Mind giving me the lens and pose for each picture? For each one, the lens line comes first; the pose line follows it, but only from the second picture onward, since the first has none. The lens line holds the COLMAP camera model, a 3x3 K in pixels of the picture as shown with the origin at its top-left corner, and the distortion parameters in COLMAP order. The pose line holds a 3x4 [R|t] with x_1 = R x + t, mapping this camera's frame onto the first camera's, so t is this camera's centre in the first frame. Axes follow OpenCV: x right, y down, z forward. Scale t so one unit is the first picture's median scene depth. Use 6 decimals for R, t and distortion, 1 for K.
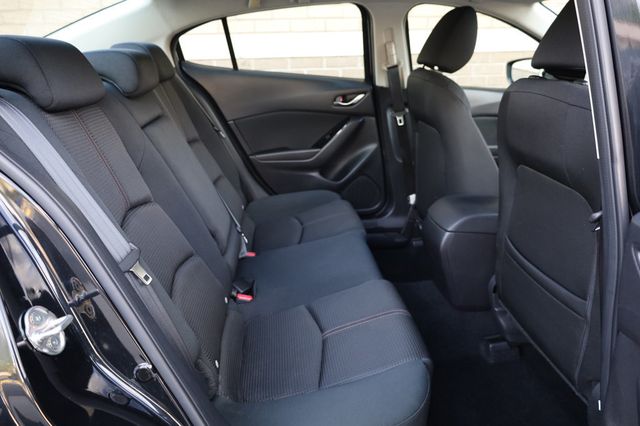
lens RADIAL K [[441.0, 0, 320.0], [0, 441.0, 213.0], [0, 0, 1]] dist [-0.001000, 0.003536]
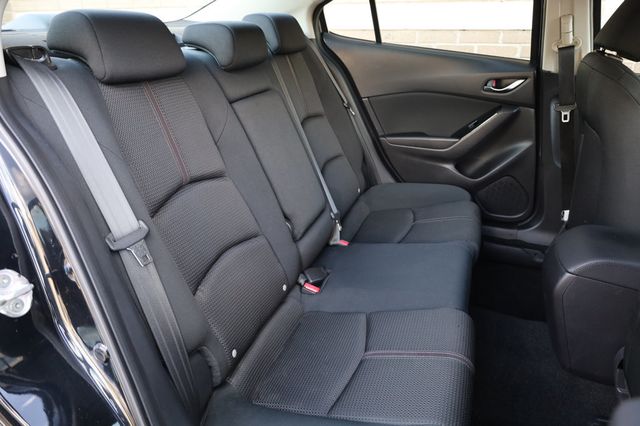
lens RADIAL K [[441.0, 0, 320.0], [0, 441.0, 213.0], [0, 0, 1]] dist [-0.001000, 0.003536]
pose [[0.901033, 0.190027, -0.389910, 0.128415], [-0.164143, 0.981455, 0.099009, -0.045778], [0.401493, -0.025209, 0.915515, 0.091502]]
